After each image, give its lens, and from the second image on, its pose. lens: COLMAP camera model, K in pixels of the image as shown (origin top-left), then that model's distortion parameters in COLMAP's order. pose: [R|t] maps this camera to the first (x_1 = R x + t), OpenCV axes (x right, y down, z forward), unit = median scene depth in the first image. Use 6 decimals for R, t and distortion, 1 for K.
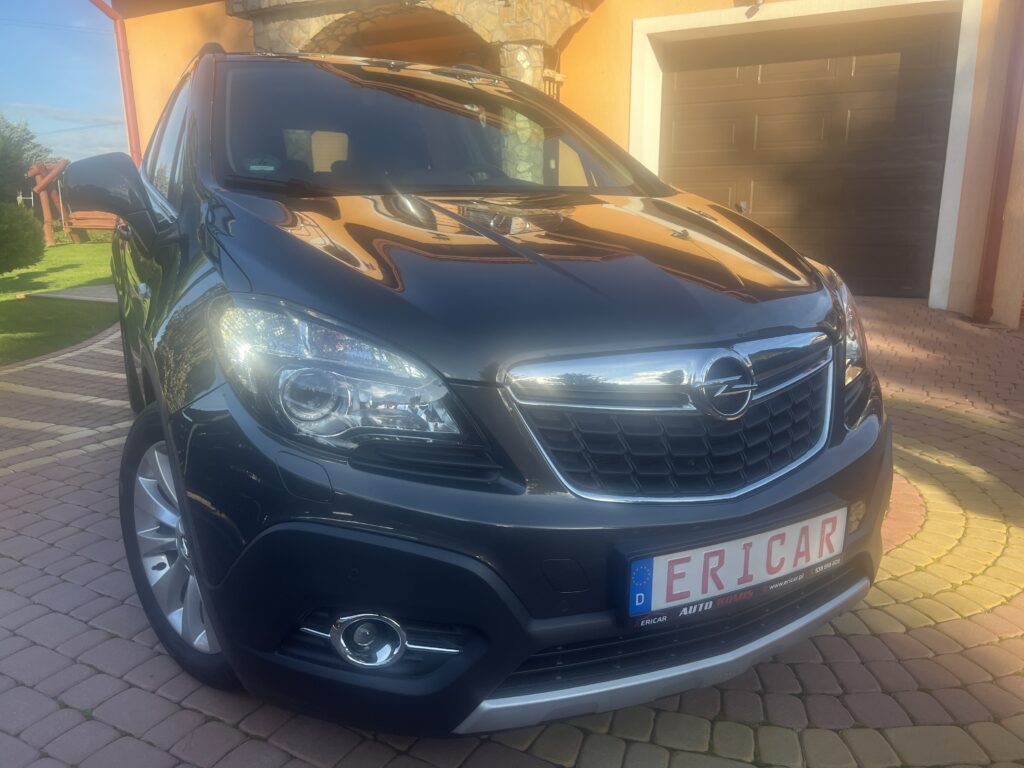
lens RADIAL K [[774.3, 0, 511.9], [0, 774.3, 383.0], [0, 0, 1]] dist [0.049155, -0.035530]
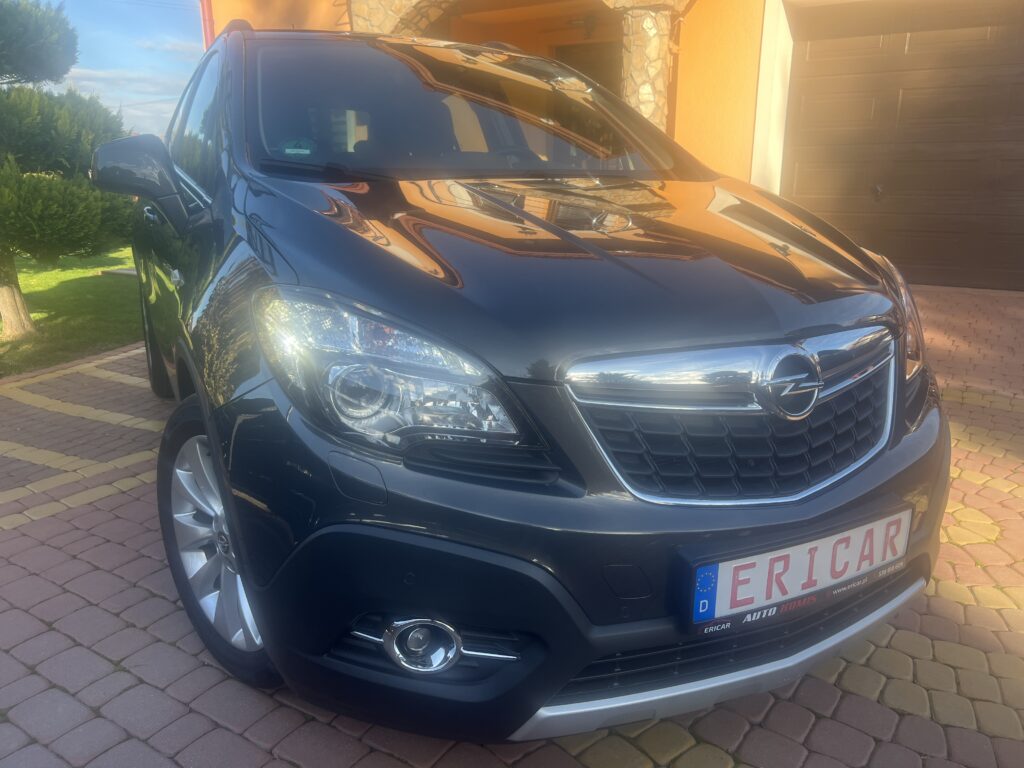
lens RADIAL K [[774.3, 0, 511.2], [0, 774.3, 382.8], [0, 0, 1]] dist [0.049155, -0.035530]
pose [[0.999963, 0.005268, -0.006821, -0.066099], [-0.005080, 0.999615, 0.027286, -0.022956], [0.006963, -0.027250, 0.999604, 0.037804]]
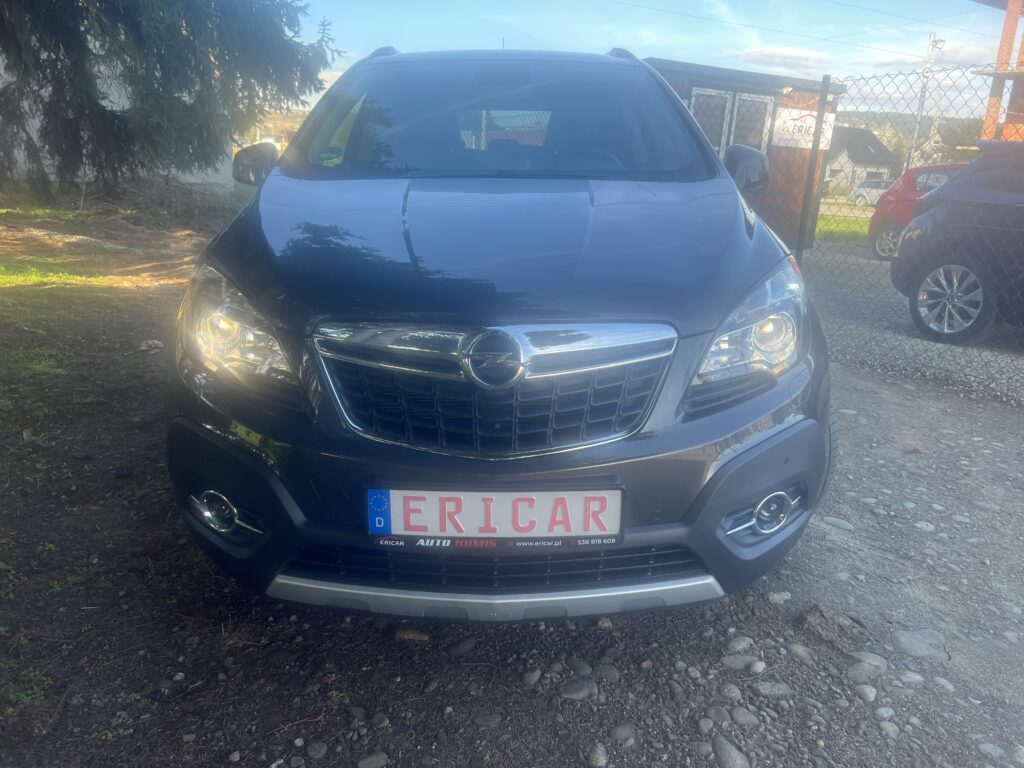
lens RADIAL K [[774.3, 0, 520.2], [0, 774.3, 382.9], [0, 0, 1]] dist [0.049155, -0.035530]
pose [[0.879270, 0.117581, -0.461583, 0.858838], [-0.110909, 0.992957, 0.041669, -0.014674], [0.463231, 0.014556, 0.886118, 0.014100]]
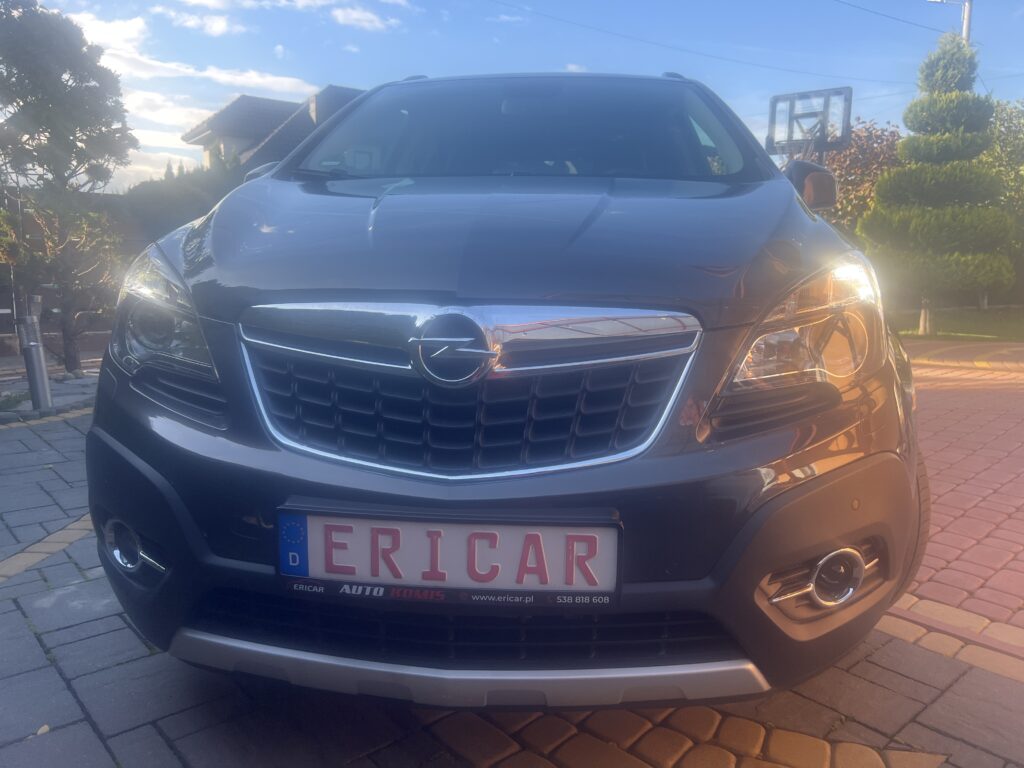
lens RADIAL K [[774.3, 0, 509.3], [0, 774.3, 392.0], [0, 0, 1]] dist [0.049155, -0.035530]
pose [[0.827694, 0.096625, -0.552798, 0.828185], [-0.139140, 0.989642, -0.035350, 0.075563], [0.543656, 0.106175, 0.832565, 0.334475]]
